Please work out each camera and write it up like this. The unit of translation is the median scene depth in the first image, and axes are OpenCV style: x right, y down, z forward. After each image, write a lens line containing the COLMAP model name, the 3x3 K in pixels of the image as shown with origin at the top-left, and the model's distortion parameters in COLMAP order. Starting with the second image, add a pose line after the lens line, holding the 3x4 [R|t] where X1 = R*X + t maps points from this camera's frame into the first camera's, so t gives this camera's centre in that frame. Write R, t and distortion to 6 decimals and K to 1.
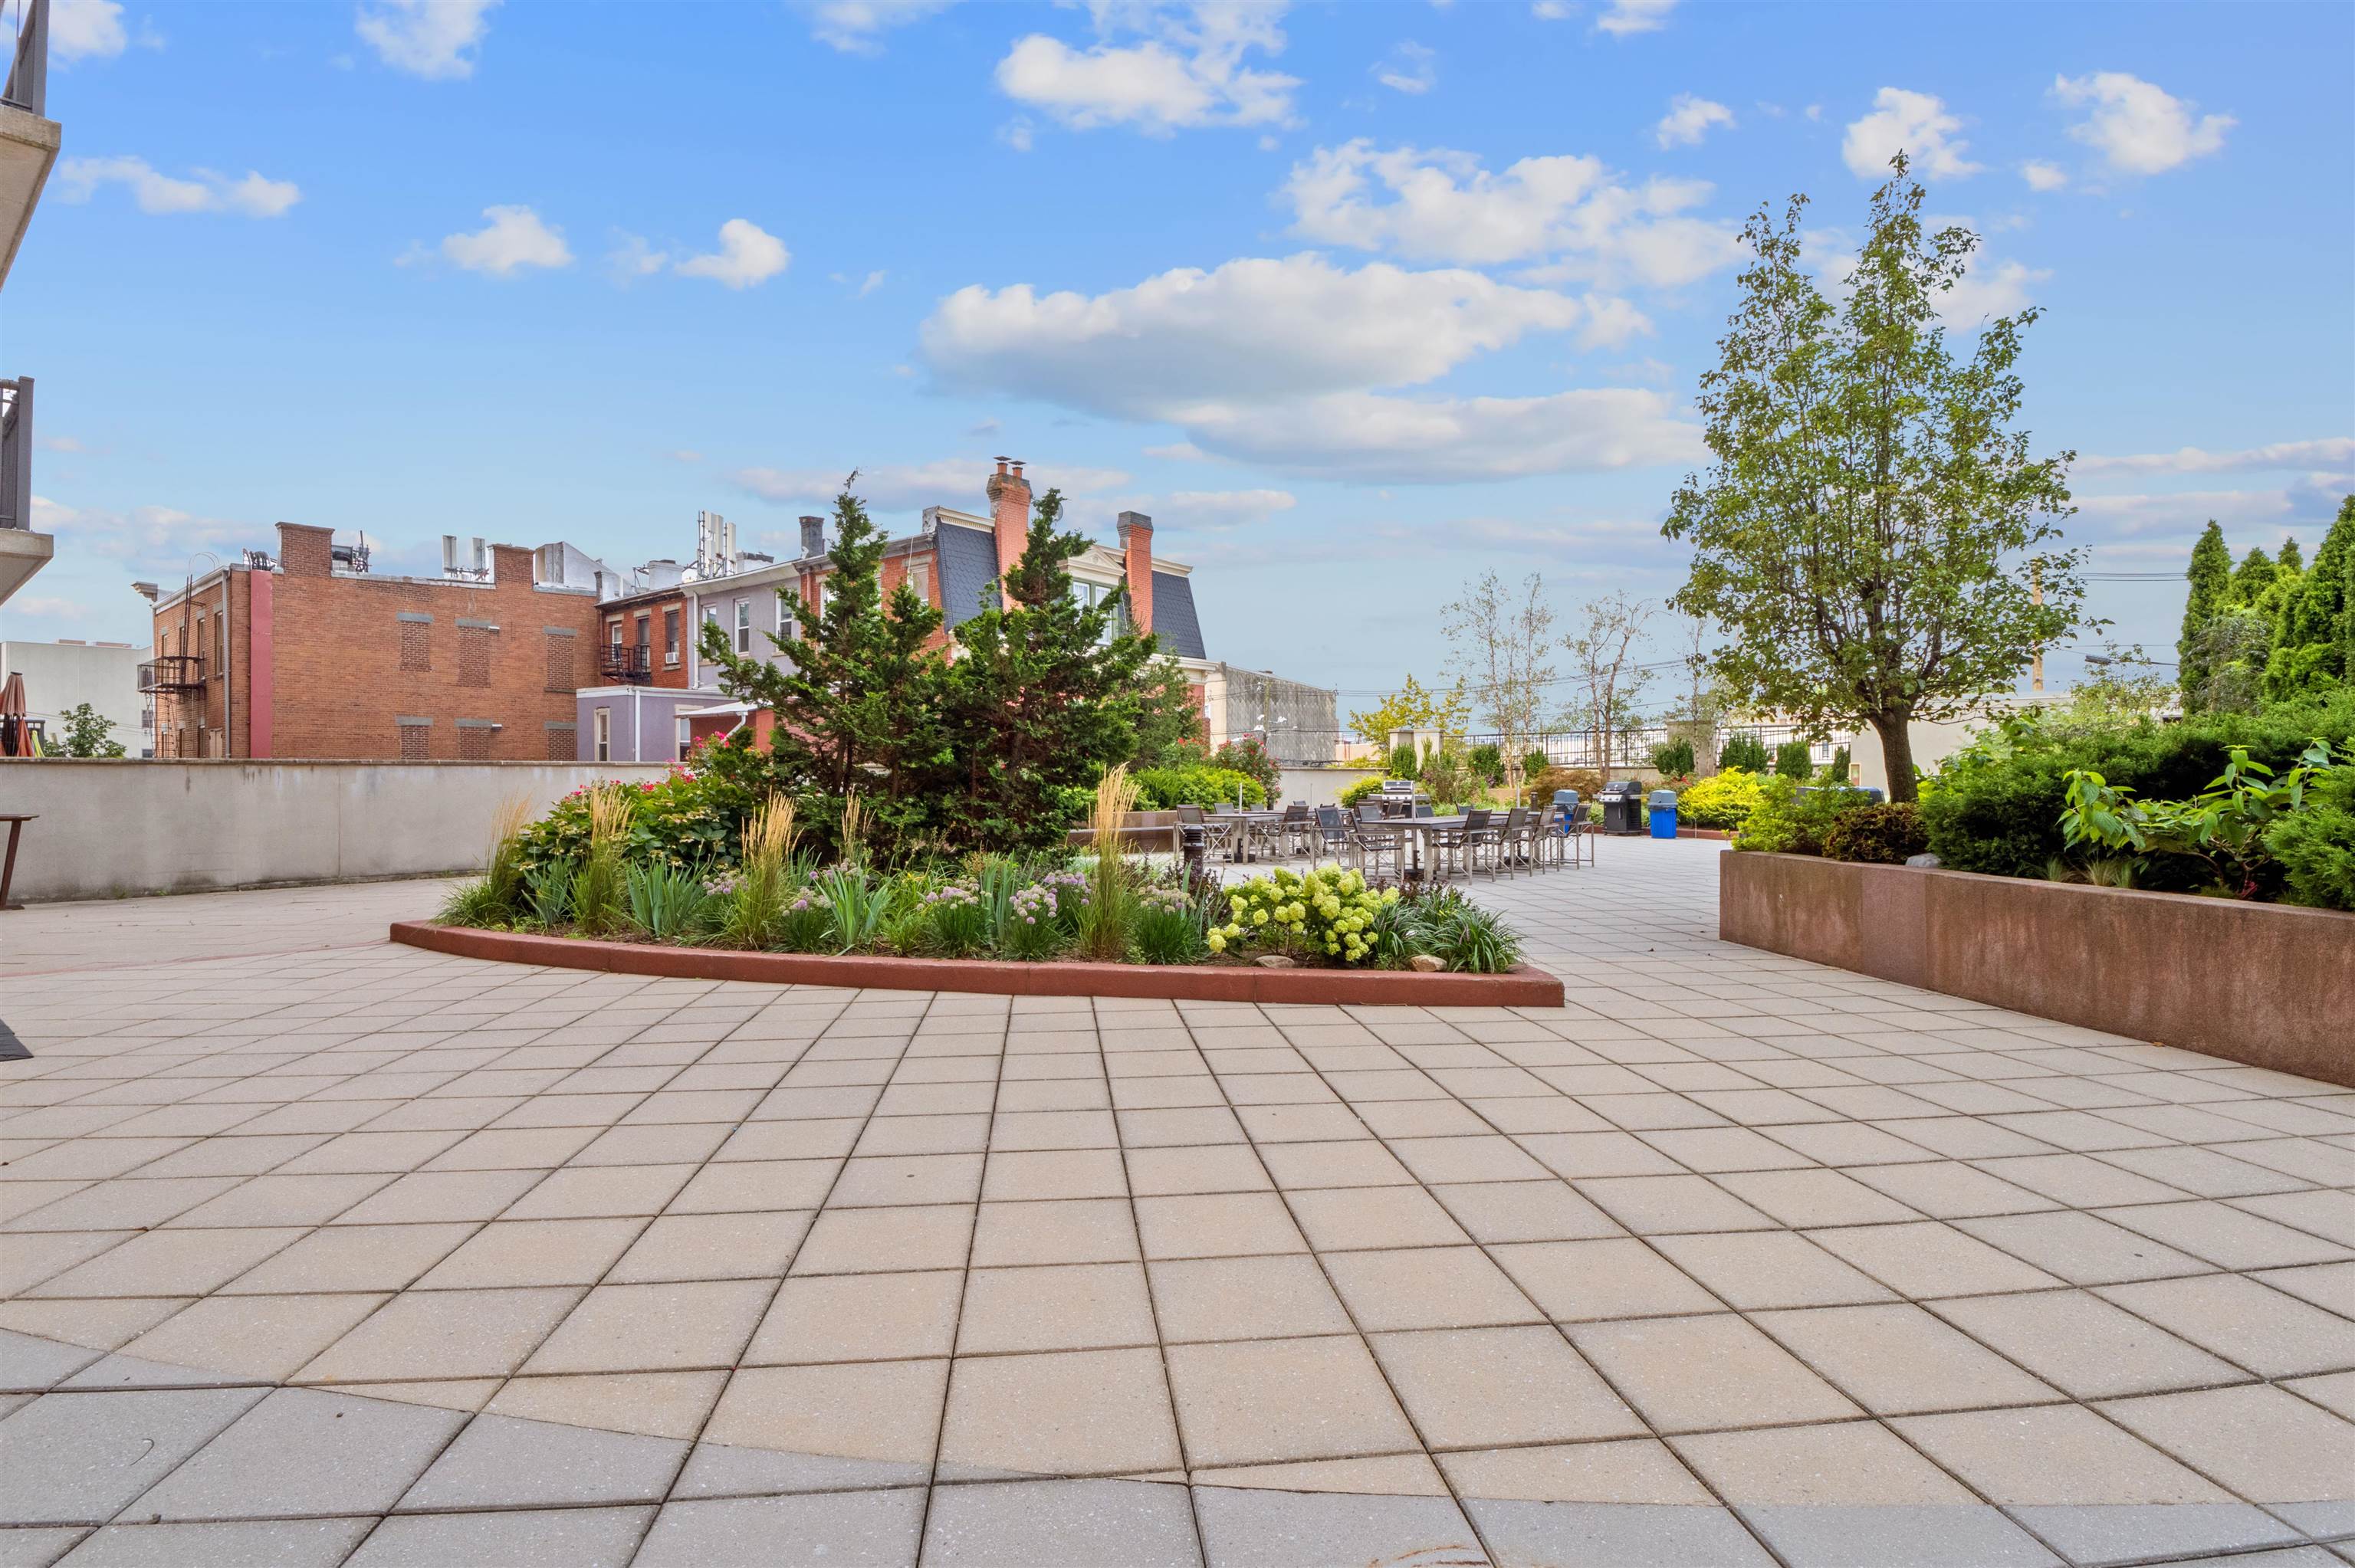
lens RADIAL K [[1126.0, 0, 1177.9], [0, 1126.0, 782.6], [0, 0, 1]] dist [-0.024040, -0.001959]
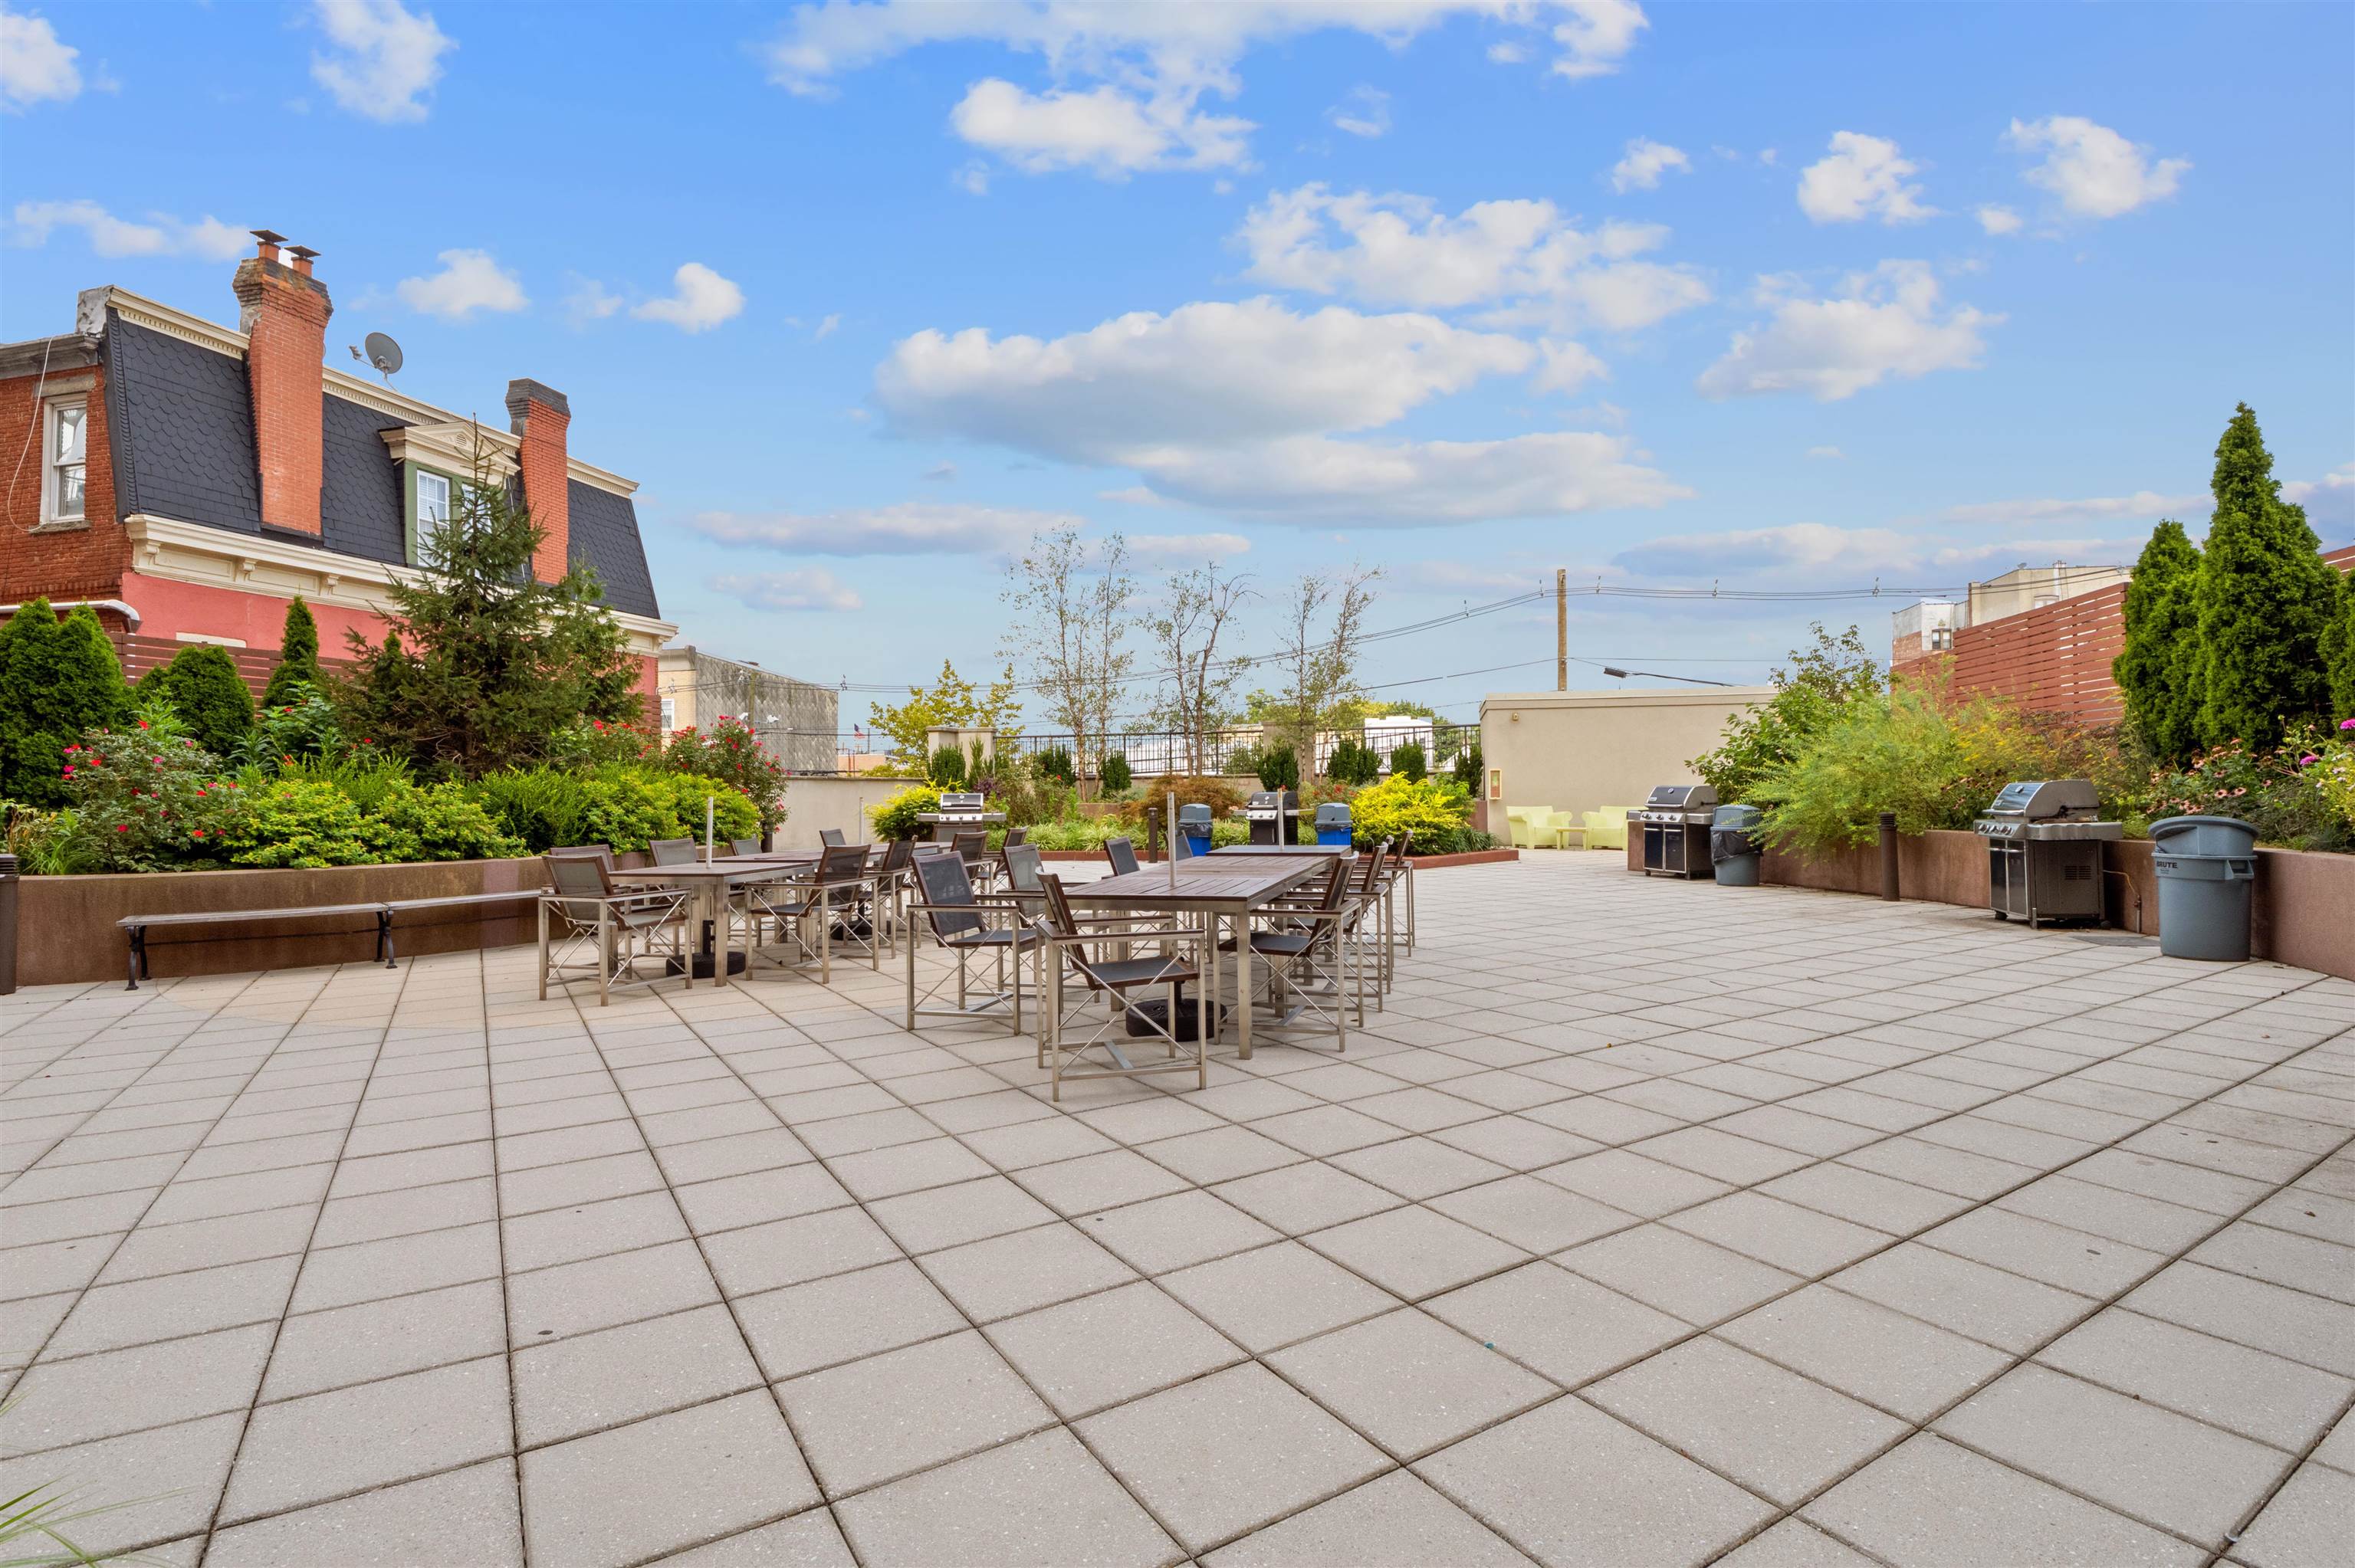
lens RADIAL K [[1126.0, 0, 1187.7], [0, 1126.0, 790.0], [0, 0, 1]] dist [-0.024040, -0.001959]
pose [[0.899224, -0.005623, 0.437452, 0.016162], [0.009191, 0.999940, -0.006040, 0.001161], [-0.437392, 0.009452, 0.899221, 0.261580]]
